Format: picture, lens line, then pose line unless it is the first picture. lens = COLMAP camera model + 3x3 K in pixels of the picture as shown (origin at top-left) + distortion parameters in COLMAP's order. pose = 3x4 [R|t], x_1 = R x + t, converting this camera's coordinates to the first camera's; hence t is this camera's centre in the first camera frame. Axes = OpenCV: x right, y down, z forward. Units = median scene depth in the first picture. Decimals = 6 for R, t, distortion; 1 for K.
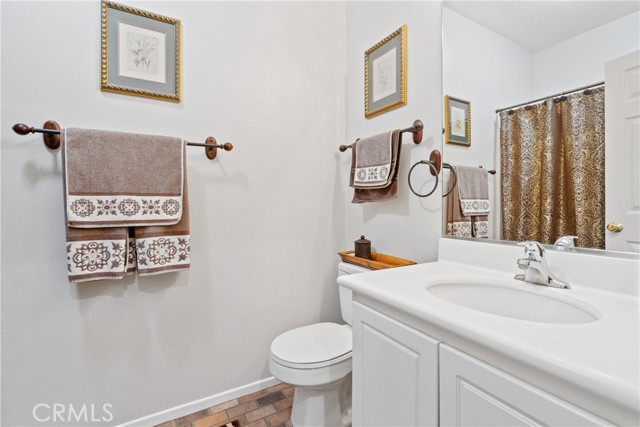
lens RADIAL K [[288.4, 0, 323.0], [0, 288.4, 205.8], [0, 0, 1]] dist [-0.012596, 0.002977]
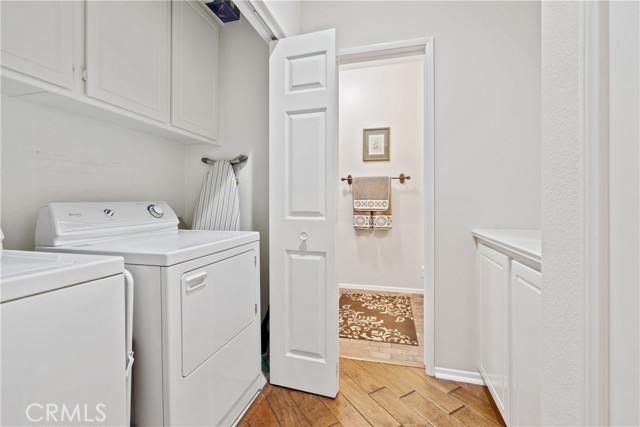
lens RADIAL K [[288.4, 0, 319.3], [0, 288.4, 209.1], [0, 0, 1]] dist [-0.012596, 0.002977]
pose [[0.686630, 0.017496, -0.726797, 0.958009], [-0.011974, 0.999847, 0.012757, 0.024371], [0.726909, -0.000056, 0.686734, -1.213541]]
